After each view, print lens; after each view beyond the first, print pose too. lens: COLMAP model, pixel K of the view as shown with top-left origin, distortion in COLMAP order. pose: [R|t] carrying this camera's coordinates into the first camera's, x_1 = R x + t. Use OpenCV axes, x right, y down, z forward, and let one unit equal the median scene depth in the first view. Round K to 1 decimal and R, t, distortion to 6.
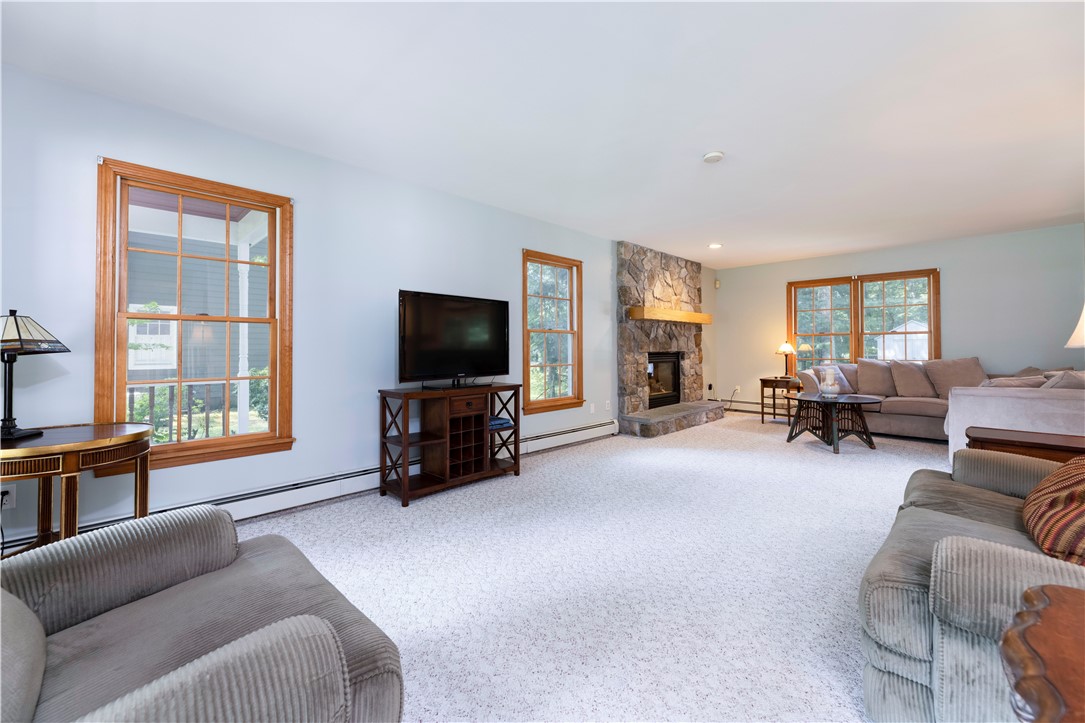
lens RADIAL K [[446.8, 0, 541.8], [0, 446.8, 344.4], [0, 0, 1]] dist [0.001442, 0.000260]
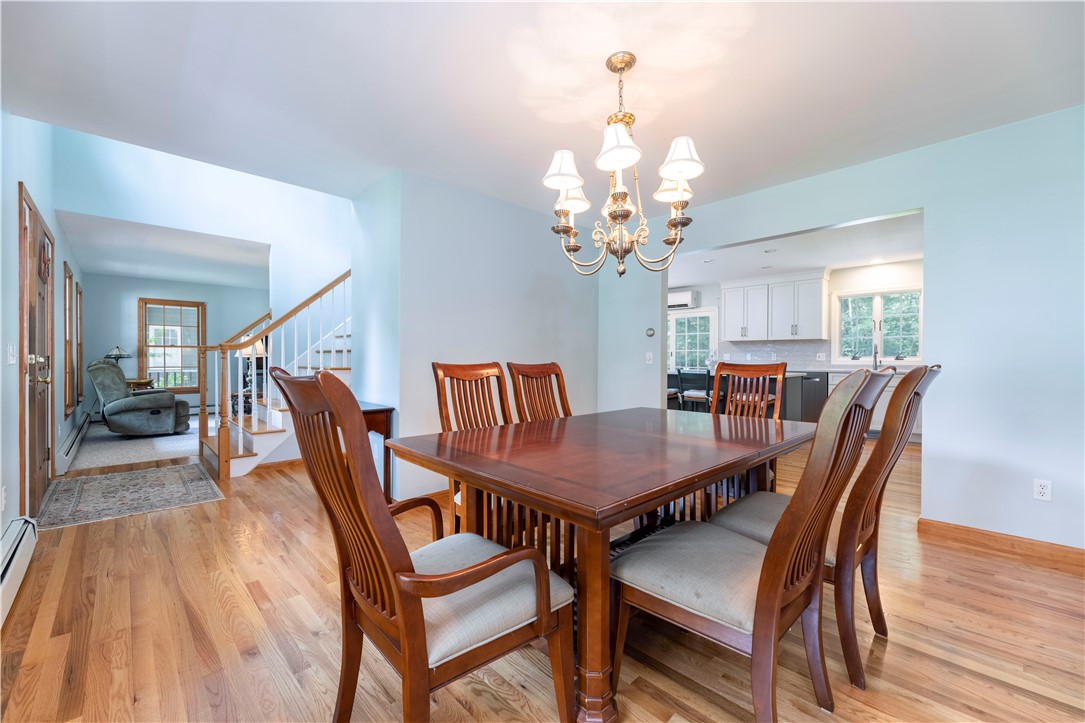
lens RADIAL K [[432.6, 0, 540.4], [0, 432.6, 361.6], [0, 0, 1]] dist [-0.001138, -0.000061]
pose [[0.999890, 0.005885, -0.013614, 0.766080], [-0.005555, 0.999693, 0.024160, -0.017401], [0.013752, -0.024082, 0.999615, -0.817009]]
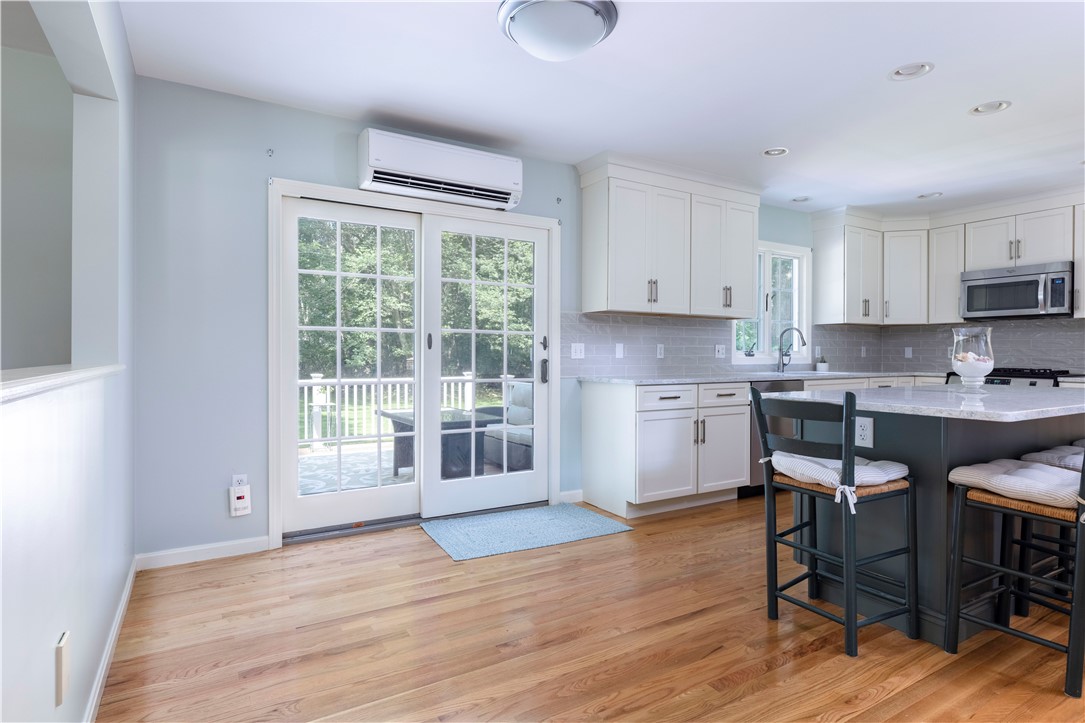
lens RADIAL K [[572.2, 0, 541.2], [0, 572.2, 356.7], [0, 0, 1]] dist [-0.001420, 0.000366]
pose [[0.249217, -0.000236, 0.968448, 0.632922], [-0.015015, 0.999879, 0.004107, 0.001237], [-0.968331, -0.015565, 0.249183, 0.361312]]
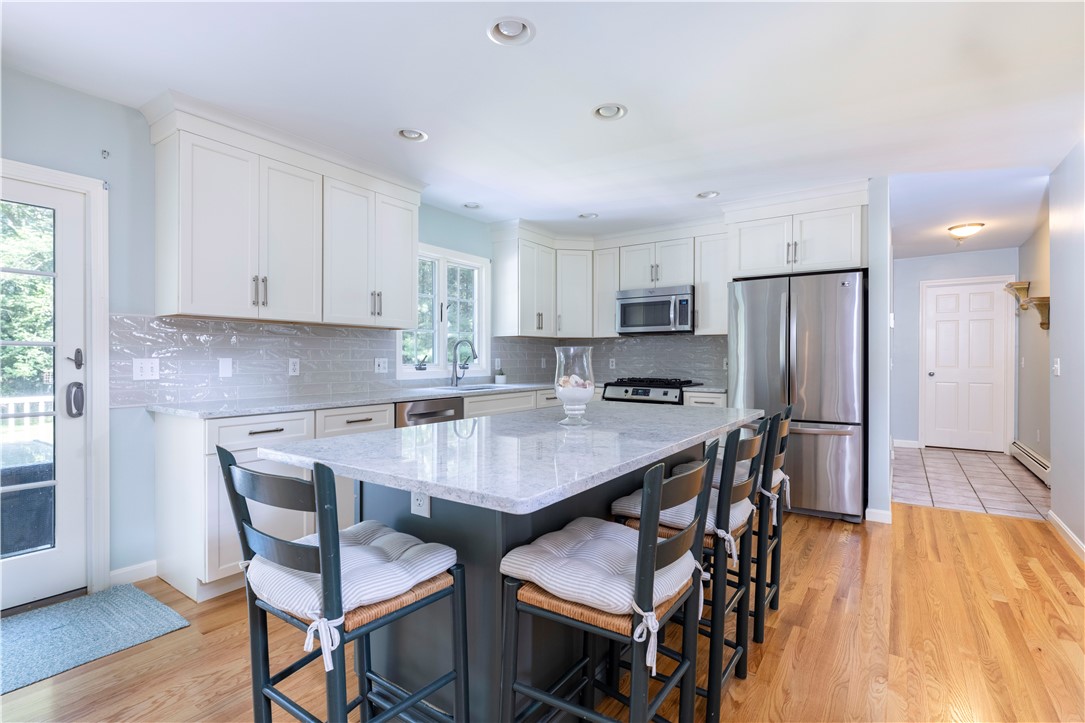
lens RADIAL K [[511.0, 0, 542.5], [0, 511.0, 361.5], [0, 0, 1]] dist [-0.000013, -0.000070]
pose [[-0.171163, -0.001881, 0.985241, 0.814935], [-0.011870, 0.999930, -0.000153, -0.014113], [-0.985171, -0.011721, -0.171173, 0.228529]]
